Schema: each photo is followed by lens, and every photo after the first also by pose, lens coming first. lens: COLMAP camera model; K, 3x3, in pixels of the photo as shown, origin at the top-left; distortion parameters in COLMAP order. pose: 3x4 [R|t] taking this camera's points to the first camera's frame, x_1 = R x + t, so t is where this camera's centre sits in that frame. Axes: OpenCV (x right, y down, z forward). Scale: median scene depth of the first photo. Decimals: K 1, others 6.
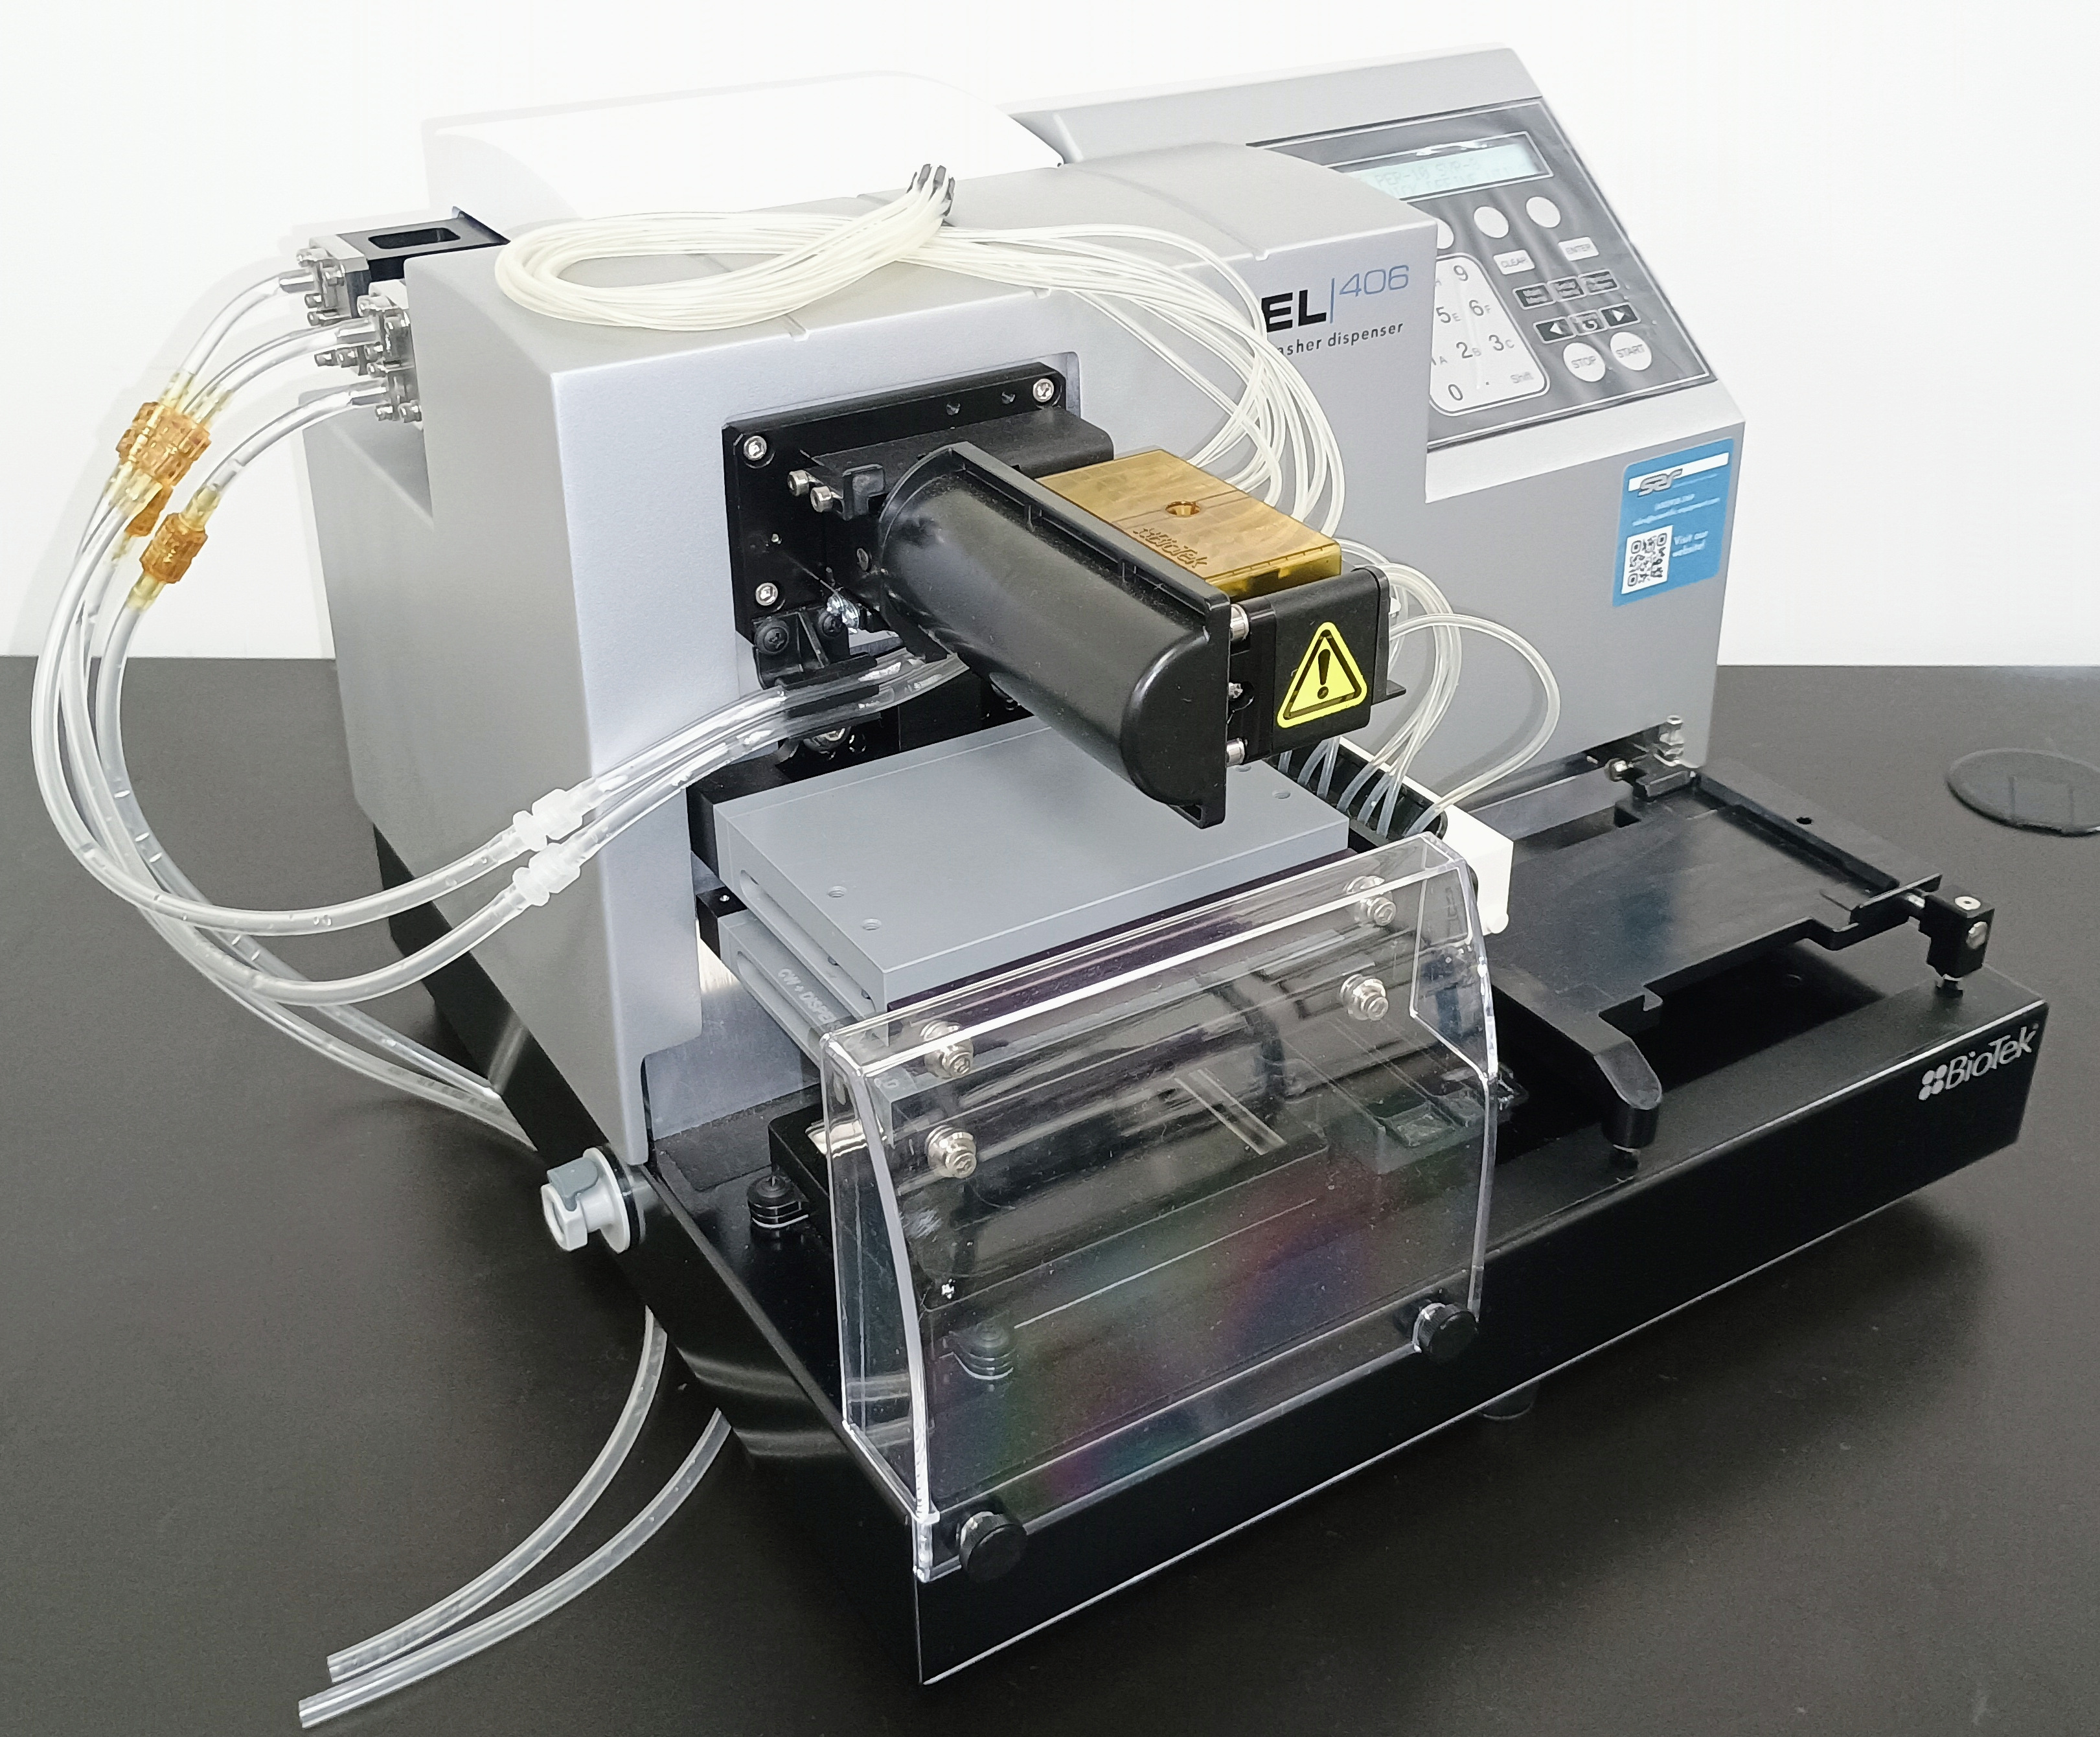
lens RADIAL K [[2282.7, 0, 1051.1], [0, 2282.7, 853.2], [0, 0, 1]] dist [0.031709, 0.000000]
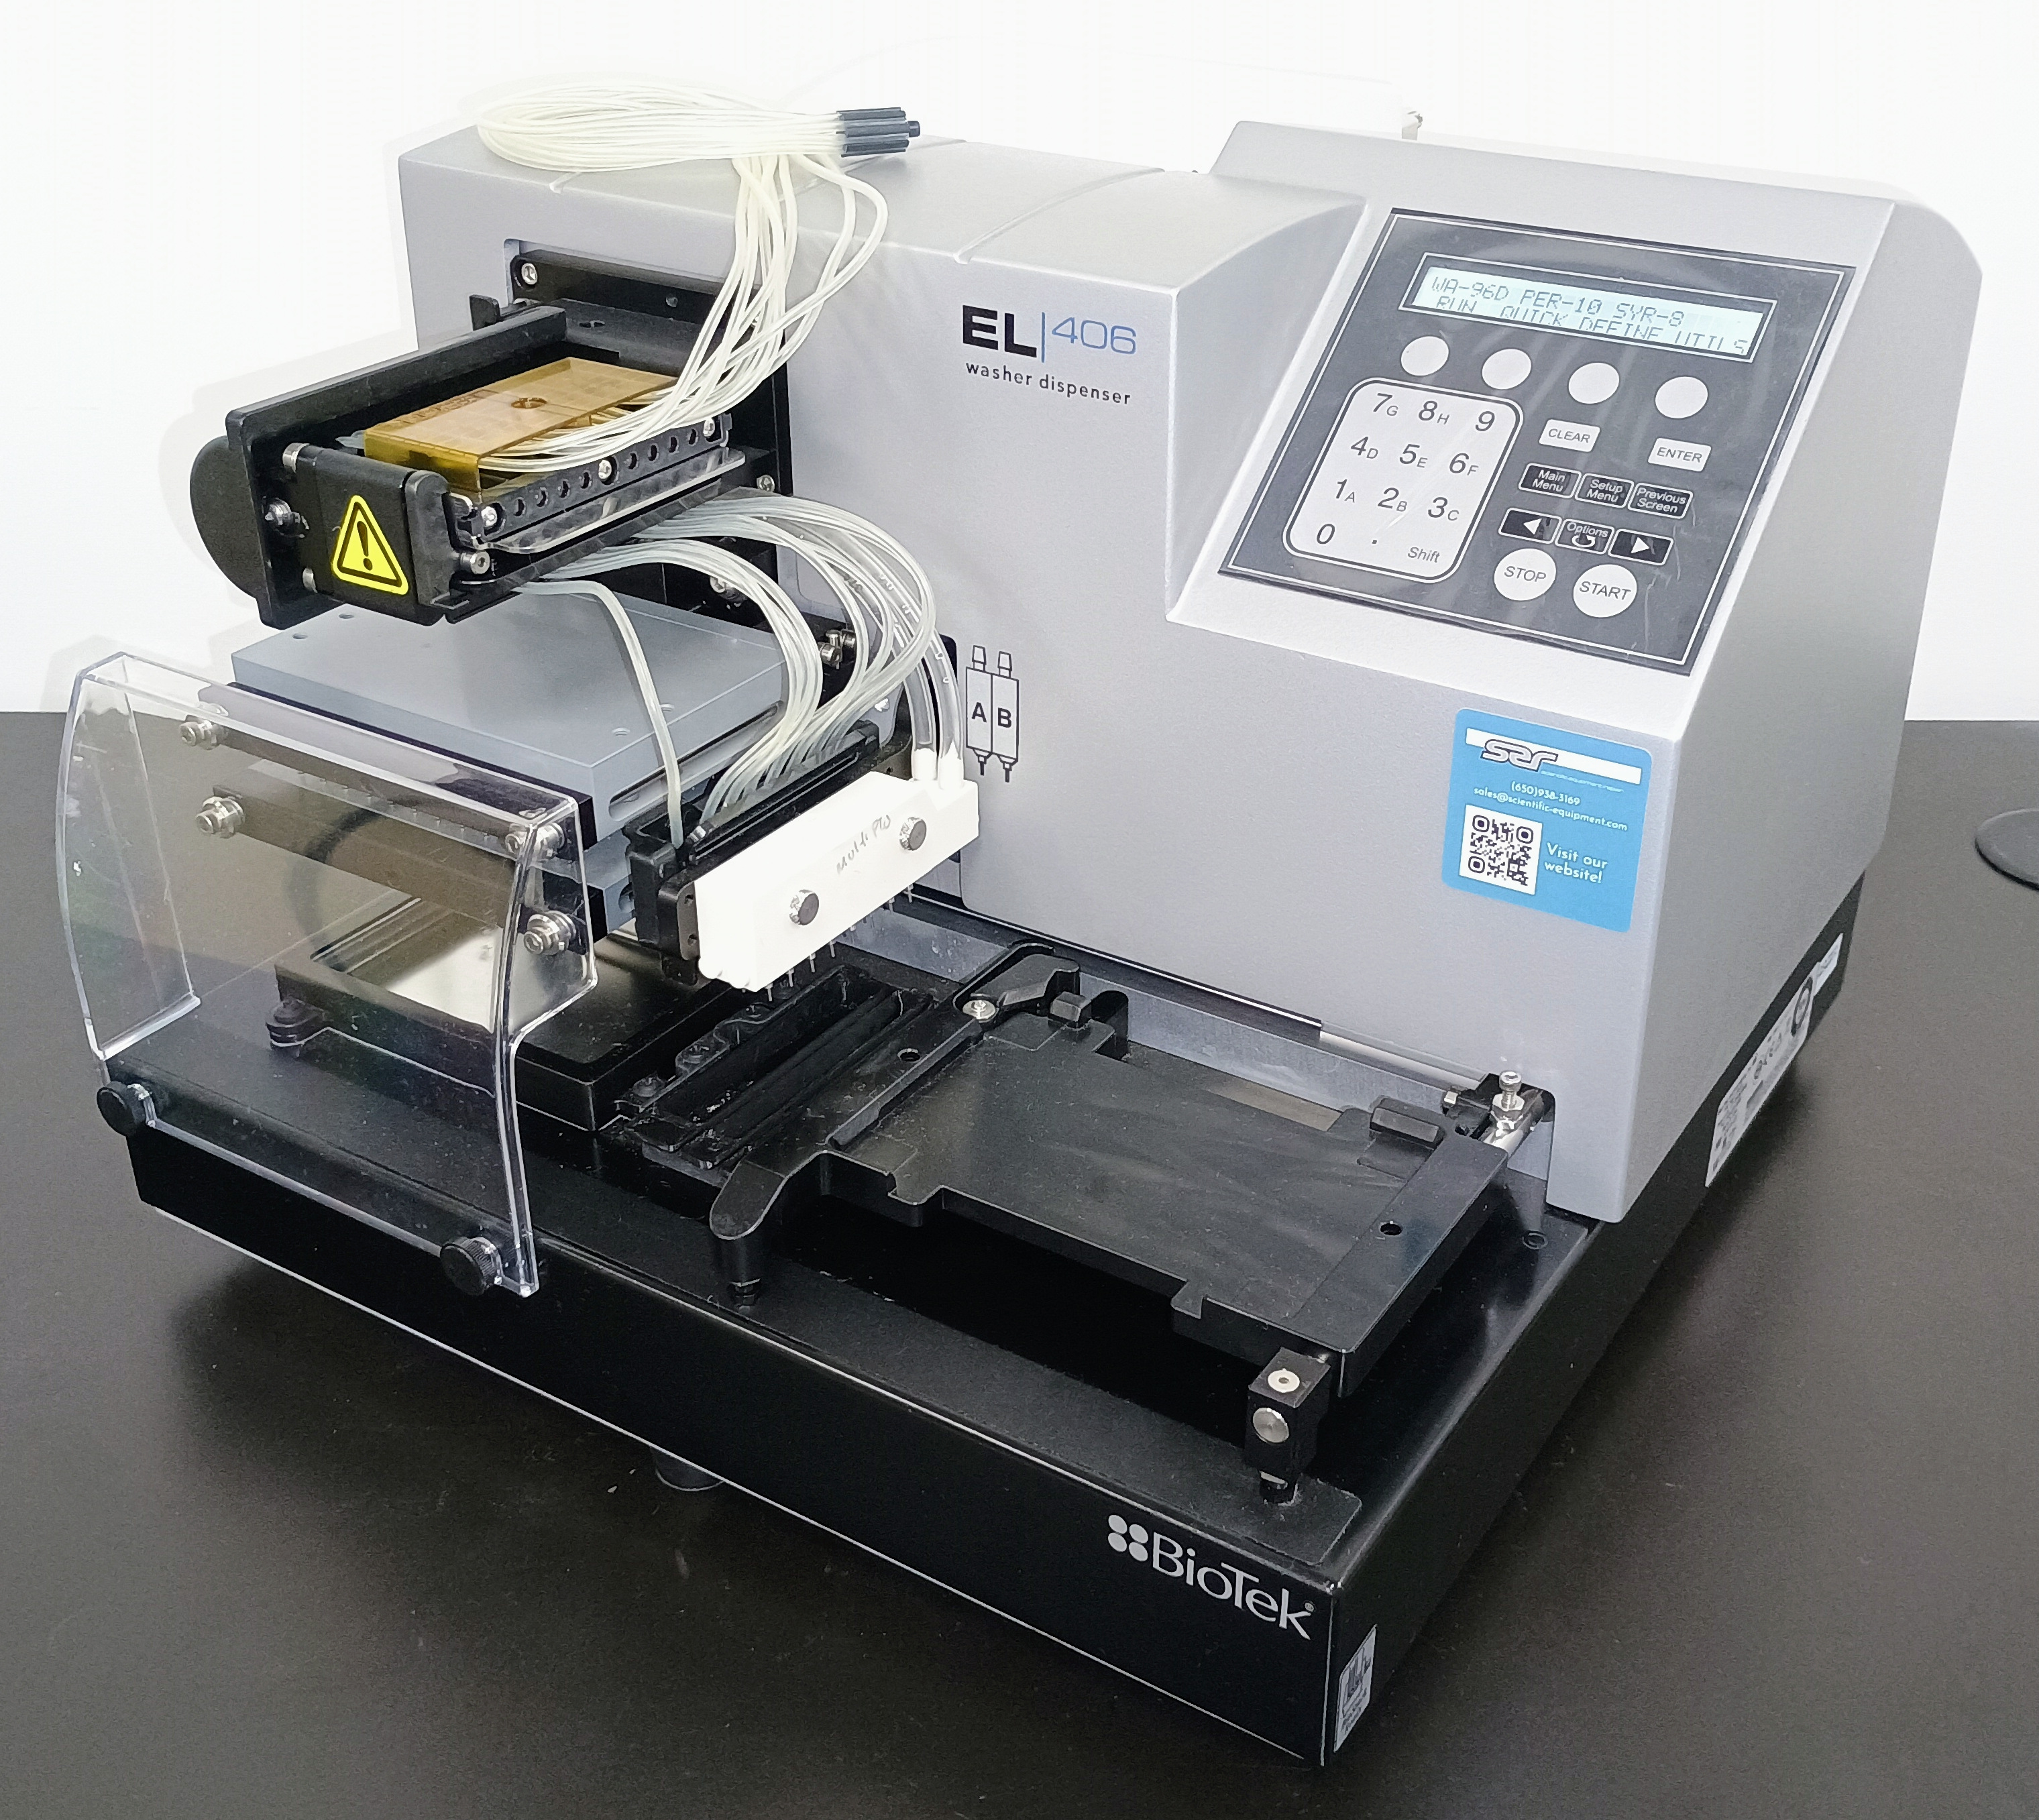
lens RADIAL K [[2356.0, 0, 1022.5], [0, 2356.0, 900.0], [0, 0, 1]] dist [0.038629, 0.000000]
pose [[0.437075, 0.446566, -0.780733, 0.876943], [-0.449895, 0.860188, 0.240150, -0.250060], [0.778820, 0.246284, 0.576875, 0.470303]]
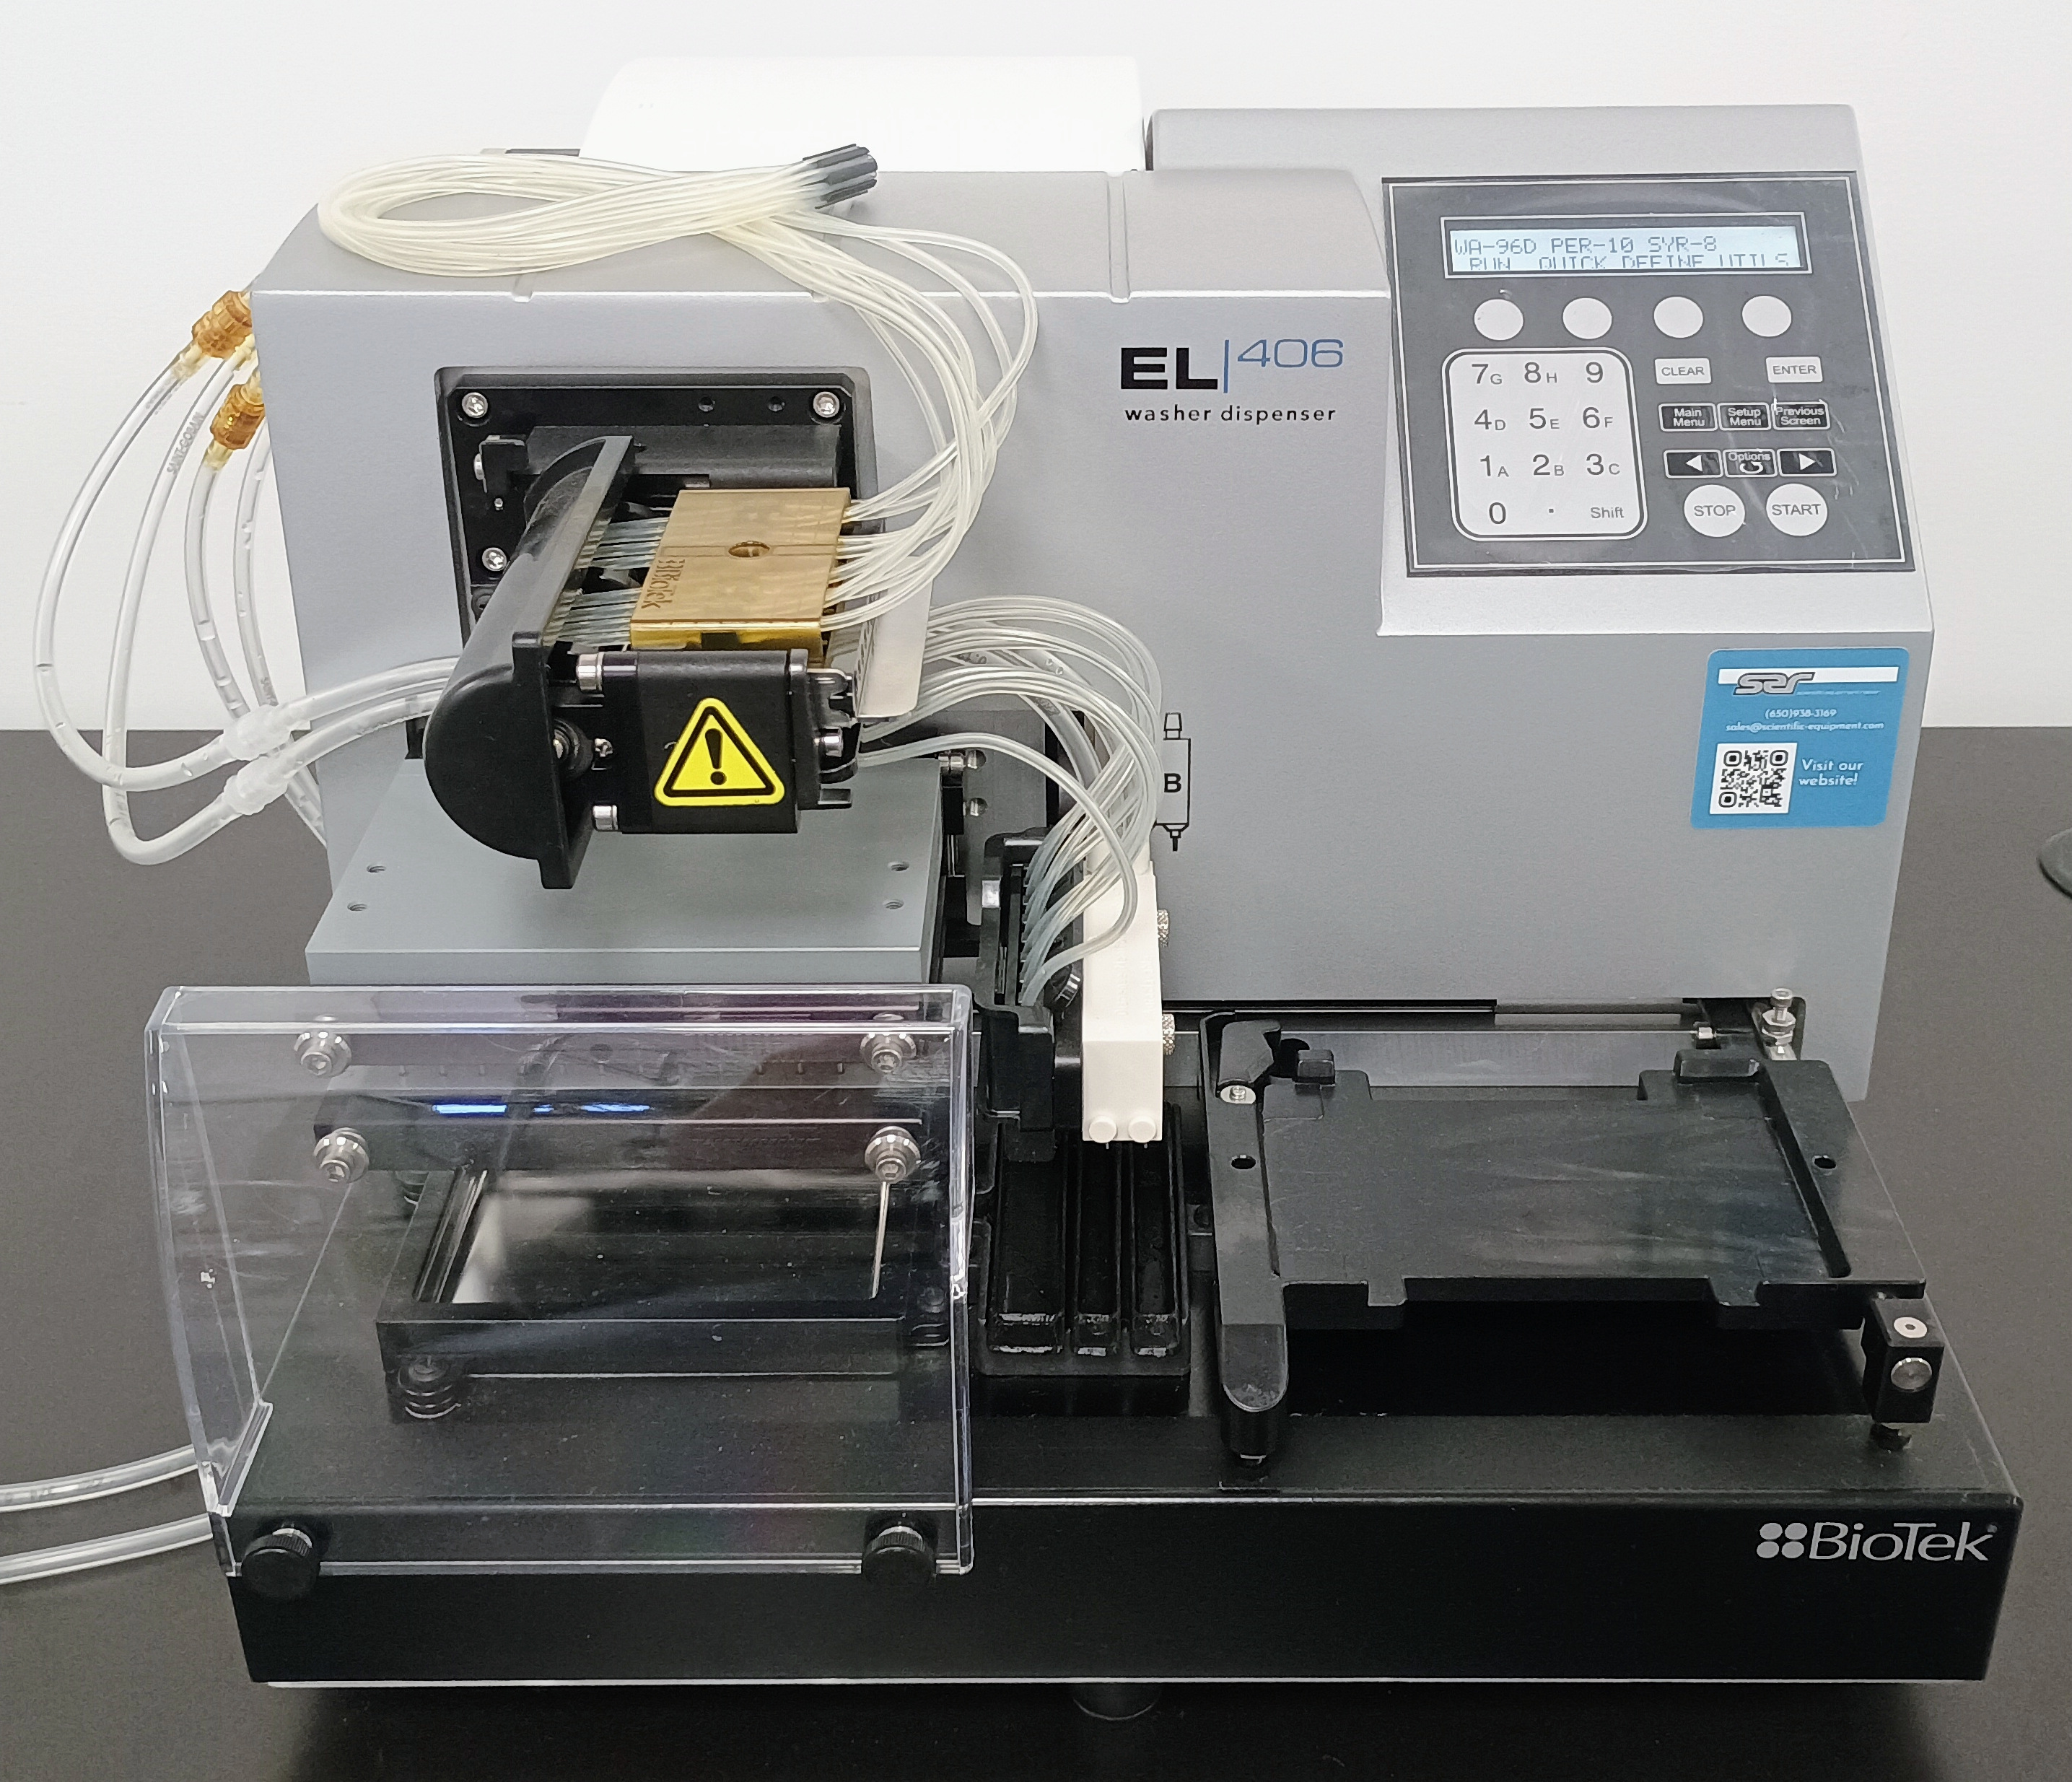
lens RADIAL K [[2545.2, 0, 1047.1], [0, 2545.2, 912.3], [0, 0, 1]] dist [0.047098, 0.000000]
pose [[0.846330, 0.263917, -0.462681, 0.509557], [-0.262320, 0.962498, 0.069186, -0.089406], [0.463589, 0.062816, 0.883821, 0.146277]]
